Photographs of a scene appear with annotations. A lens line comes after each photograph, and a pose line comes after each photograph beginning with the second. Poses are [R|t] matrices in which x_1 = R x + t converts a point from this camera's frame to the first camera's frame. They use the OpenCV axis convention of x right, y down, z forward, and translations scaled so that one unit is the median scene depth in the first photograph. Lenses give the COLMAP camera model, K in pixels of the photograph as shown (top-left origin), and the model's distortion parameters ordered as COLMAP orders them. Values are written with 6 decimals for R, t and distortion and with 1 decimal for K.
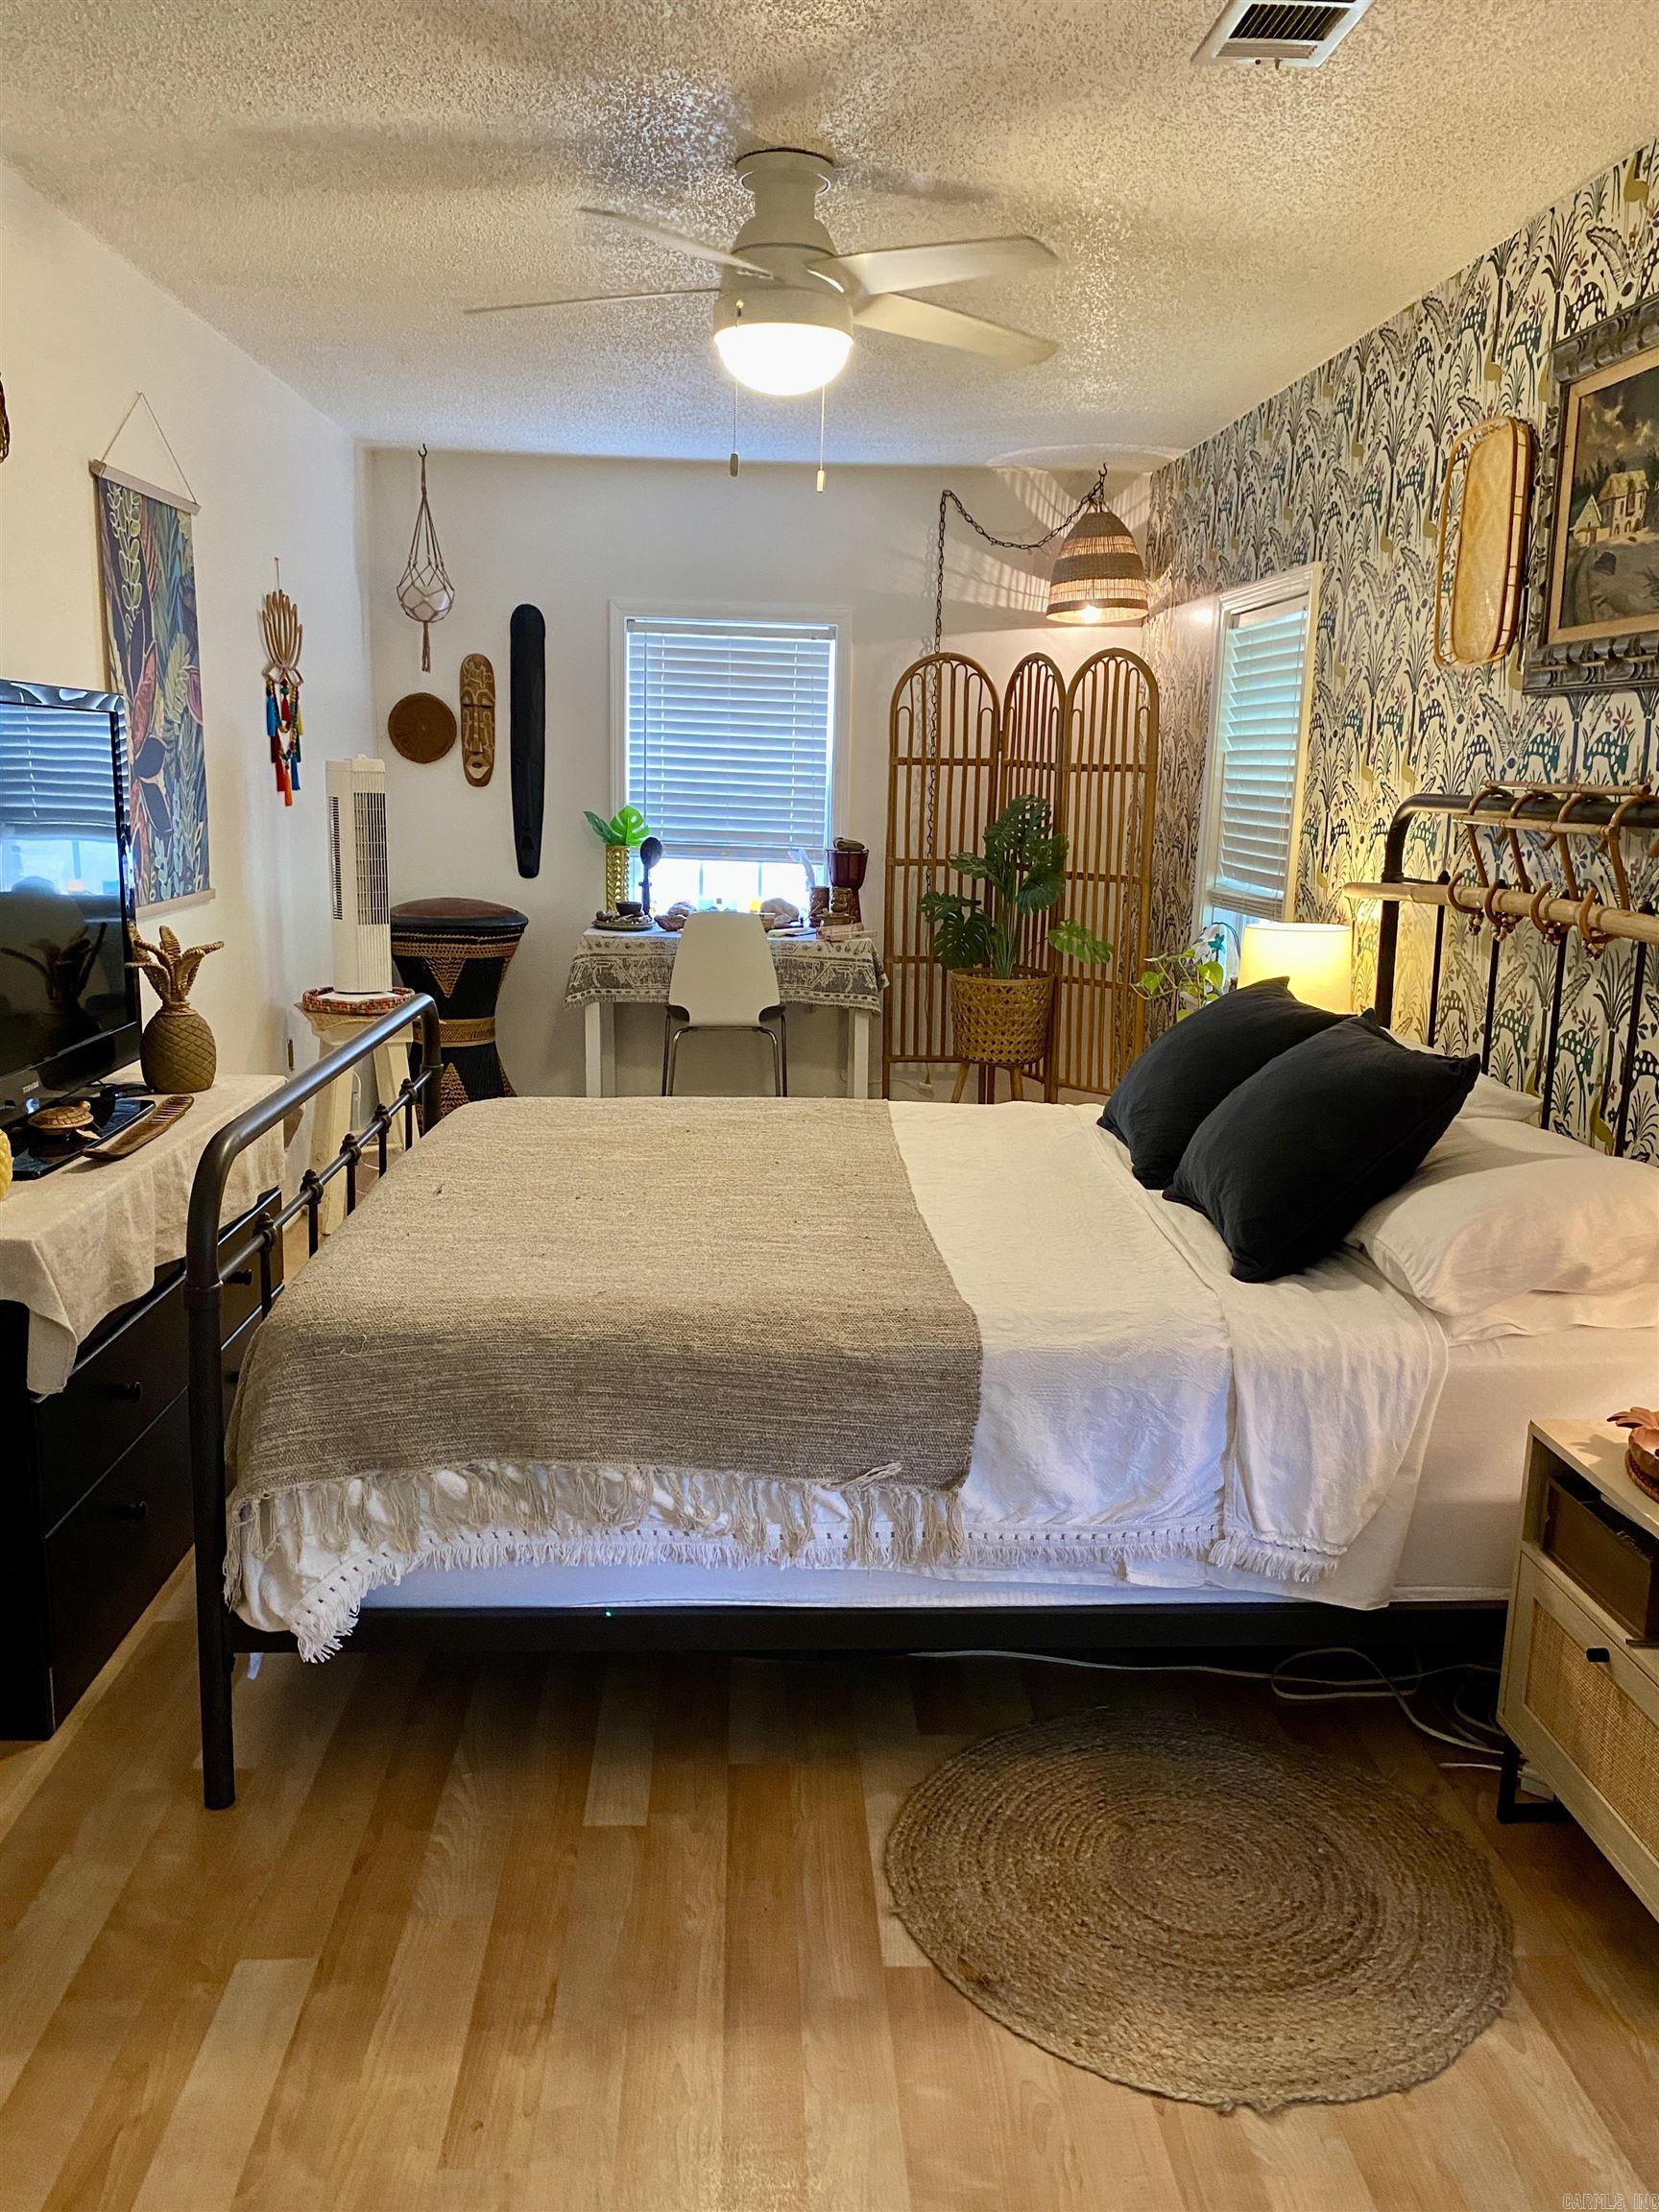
lens RADIAL K [[1683.4, 0, 836.5], [0, 1683.4, 1109.0], [0, 0, 1]] dist [0.041411, -0.053019]
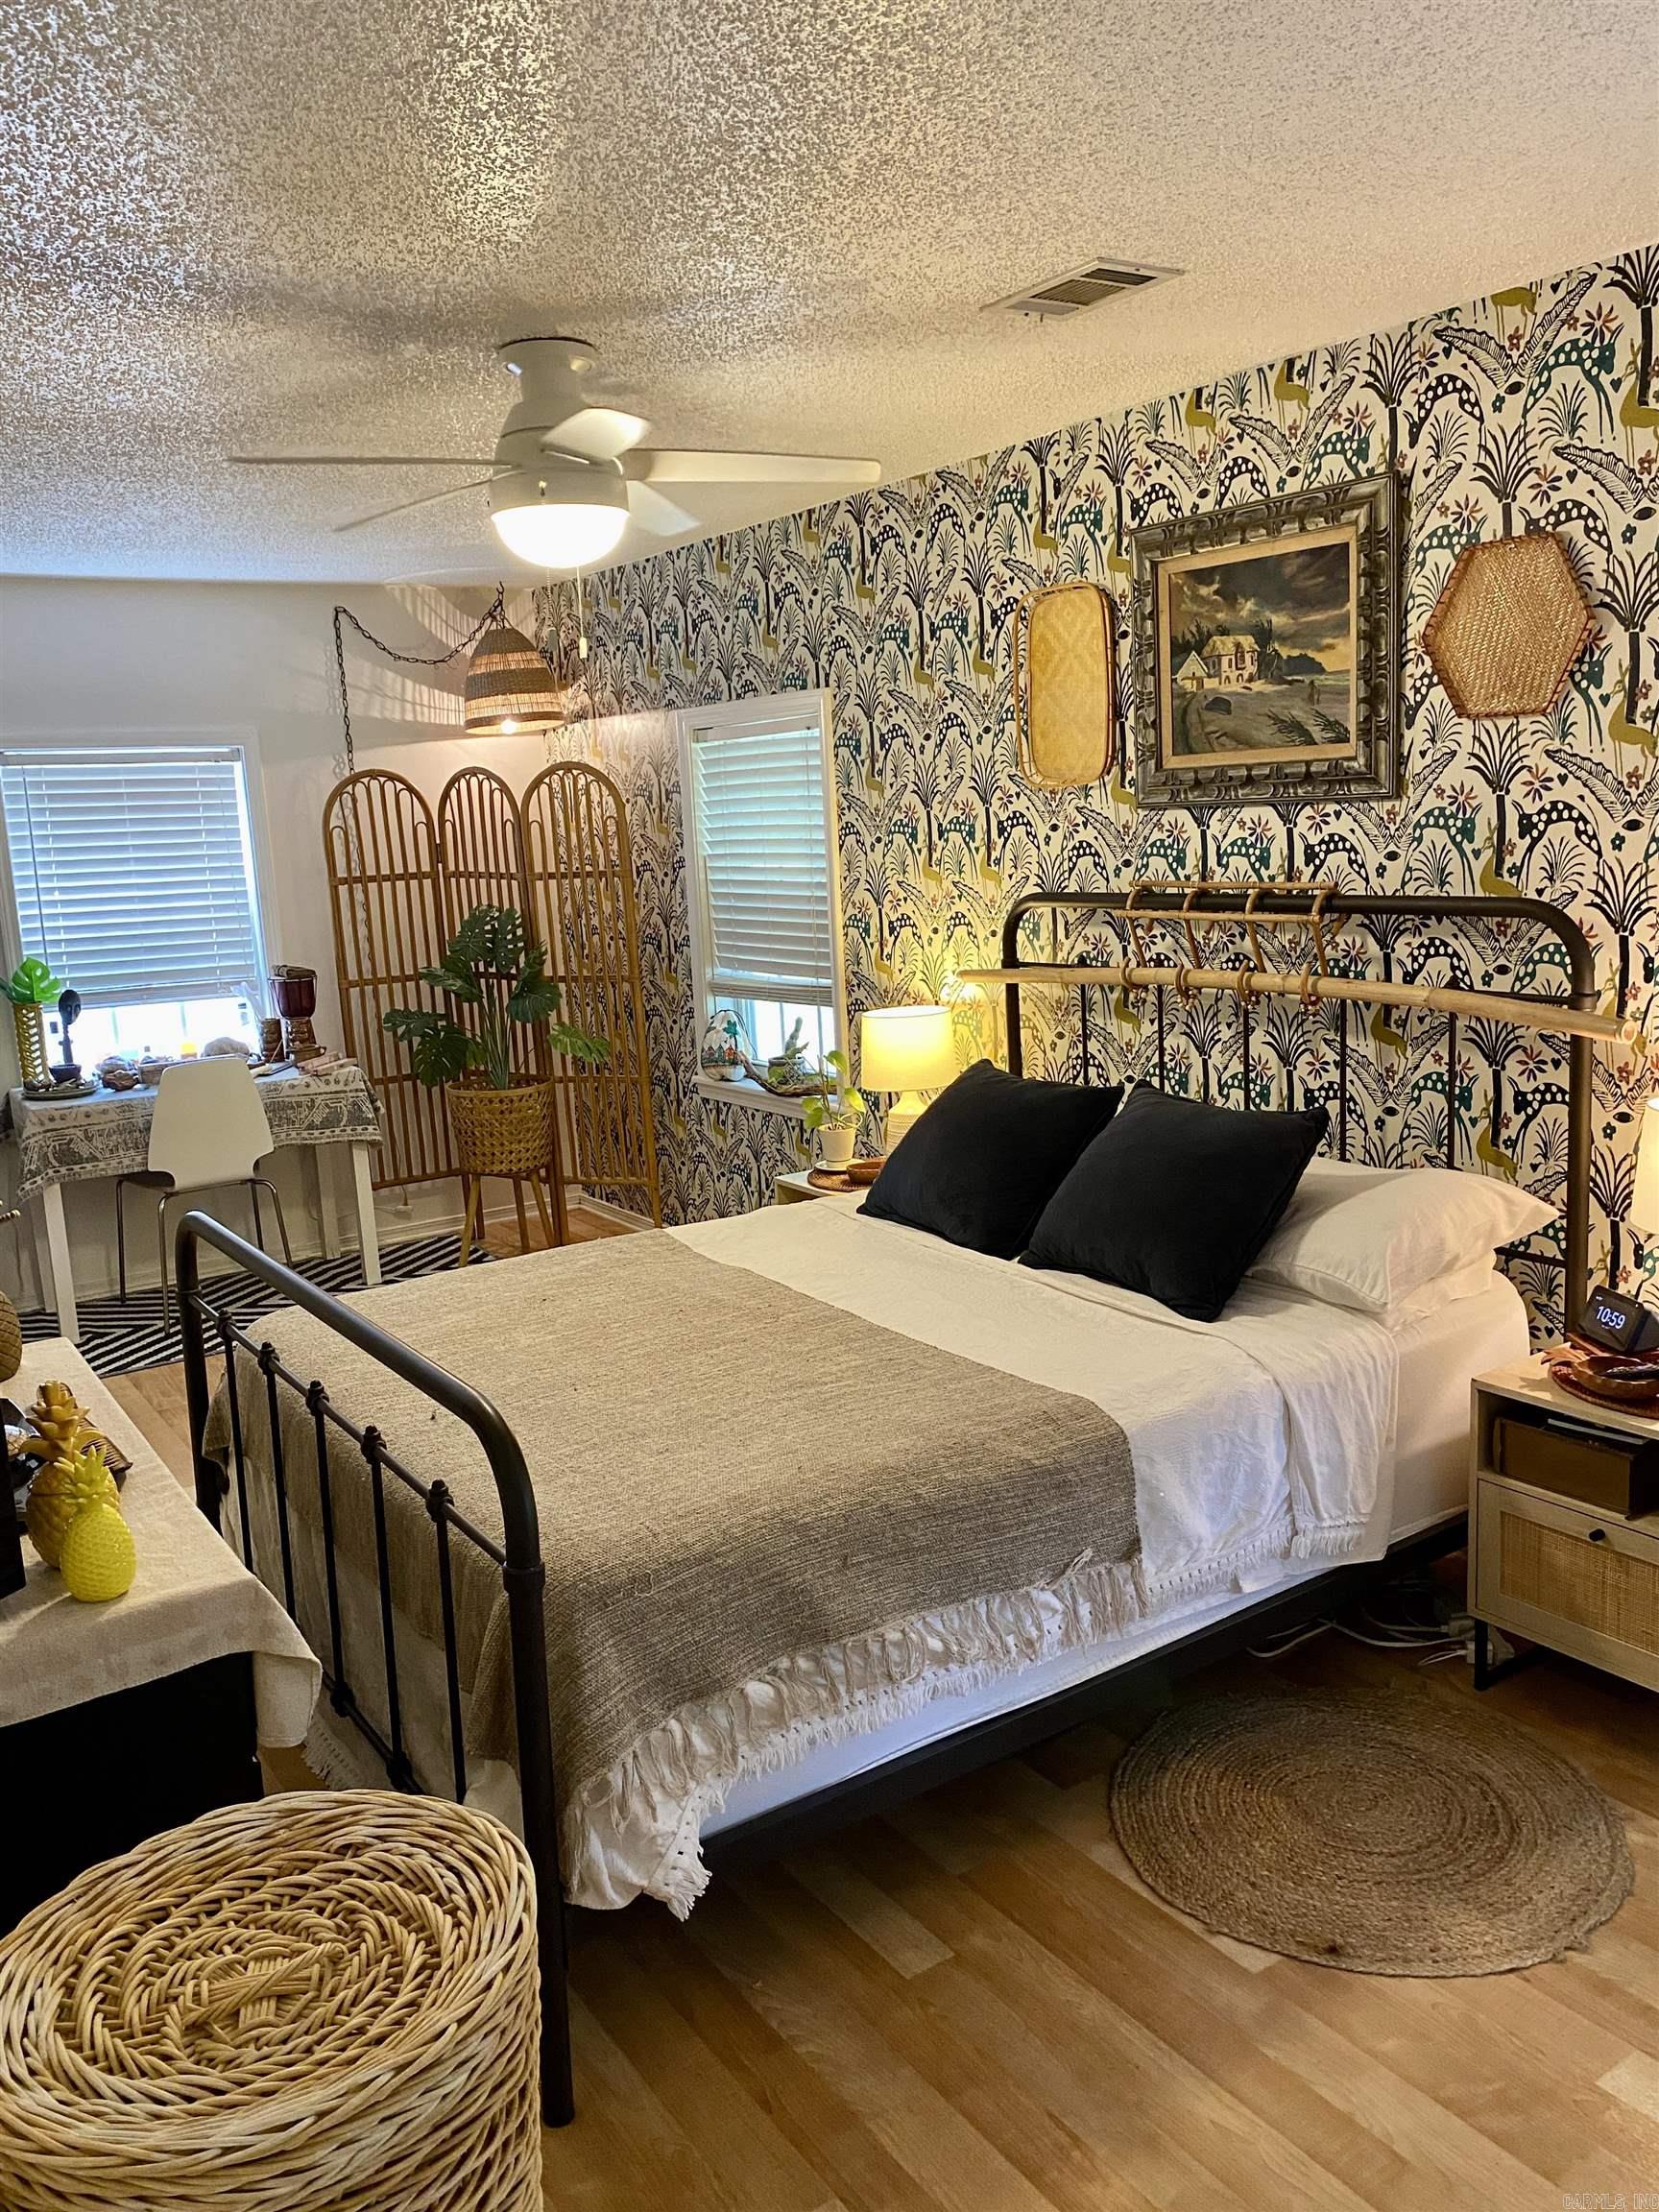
lens RADIAL K [[1683.4, 0, 816.0], [0, 1683.4, 1110.6], [0, 0, 1]] dist [0.041411, -0.053019]
pose [[0.858502, -0.154357, 0.489027, -0.389220], [0.169702, 0.985408, 0.013119, -0.076125], [-0.483916, 0.071726, 0.872170, 0.054853]]
